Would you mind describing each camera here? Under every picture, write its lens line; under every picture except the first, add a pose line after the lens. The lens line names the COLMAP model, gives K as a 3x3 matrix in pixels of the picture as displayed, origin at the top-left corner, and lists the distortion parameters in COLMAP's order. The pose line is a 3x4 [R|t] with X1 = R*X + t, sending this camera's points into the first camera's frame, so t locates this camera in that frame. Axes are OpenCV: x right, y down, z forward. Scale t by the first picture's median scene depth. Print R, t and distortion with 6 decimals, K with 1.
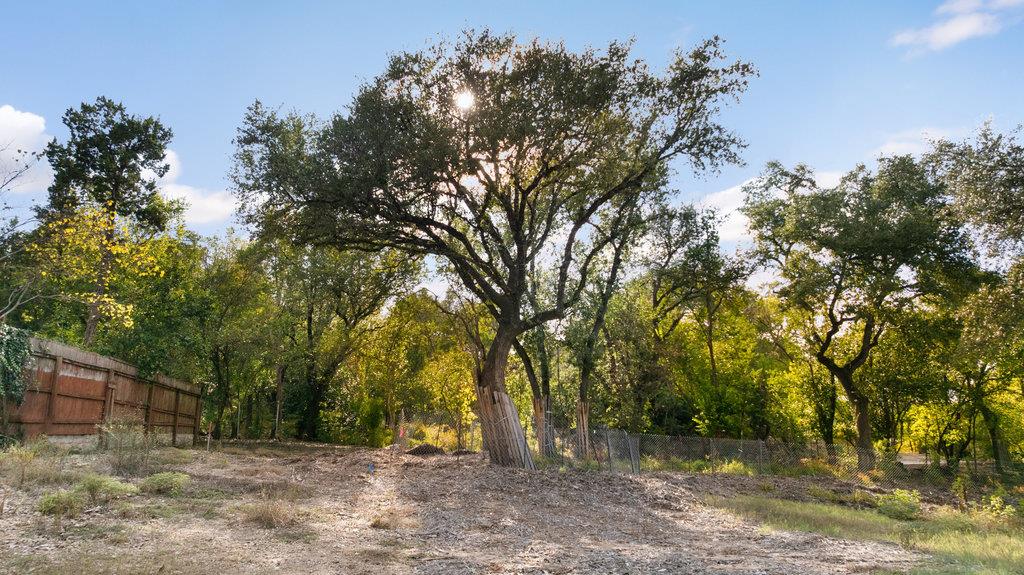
lens RADIAL K [[733.6, 0, 512.0], [0, 733.6, 287.5], [0, 0, 1]] dist [-0.007953, -0.001274]
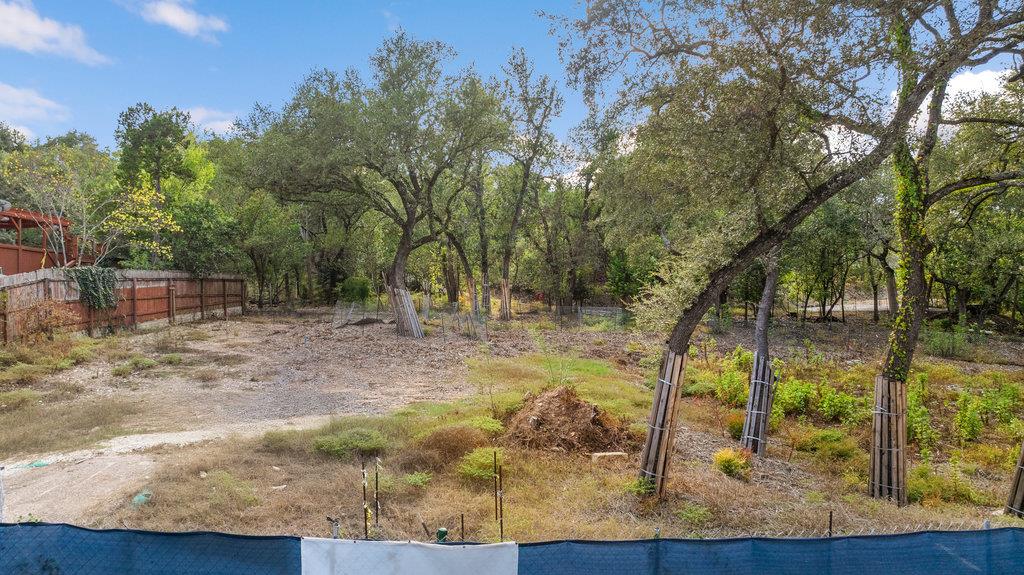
lens RADIAL K [[733.6, 0, 512.0], [0, 733.6, 287.5], [0, 0, 1]] dist [-0.007953, -0.001274]
pose [[0.988544, -0.014051, -0.150278, 0.425136], [0.048433, 0.972535, 0.227662, -0.190517], [0.142952, -0.232333, 0.962074, -0.441414]]
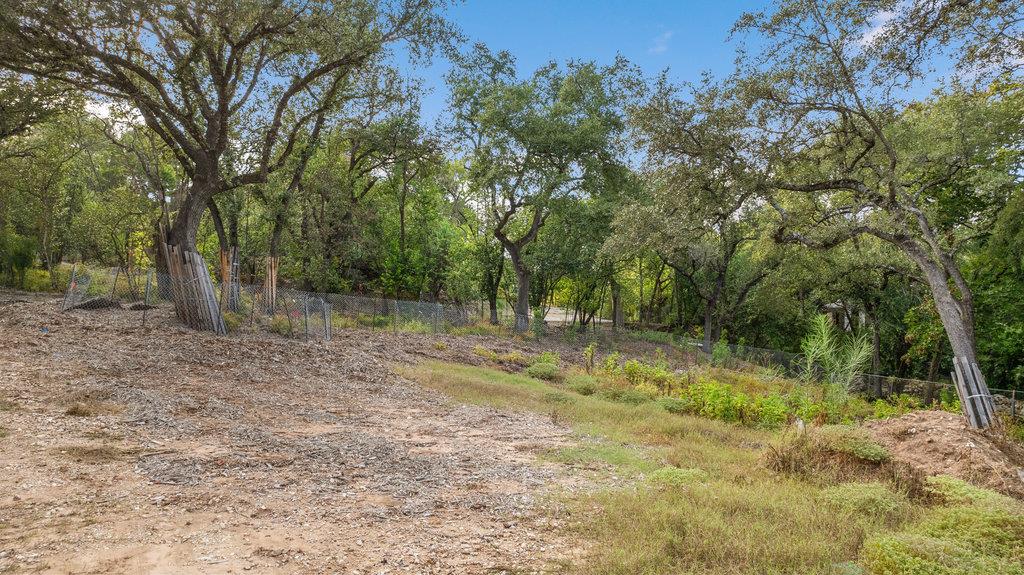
lens RADIAL K [[733.3, 0, 512.0], [0, 733.3, 287.5], [0, 0, 1]] dist [-0.038054, -0.000207]
pose [[0.900743, 0.036749, 0.432794, -0.045348], [-0.137900, 0.969059, 0.204717, -0.060843], [-0.411880, -0.244080, 0.877941, -0.020666]]
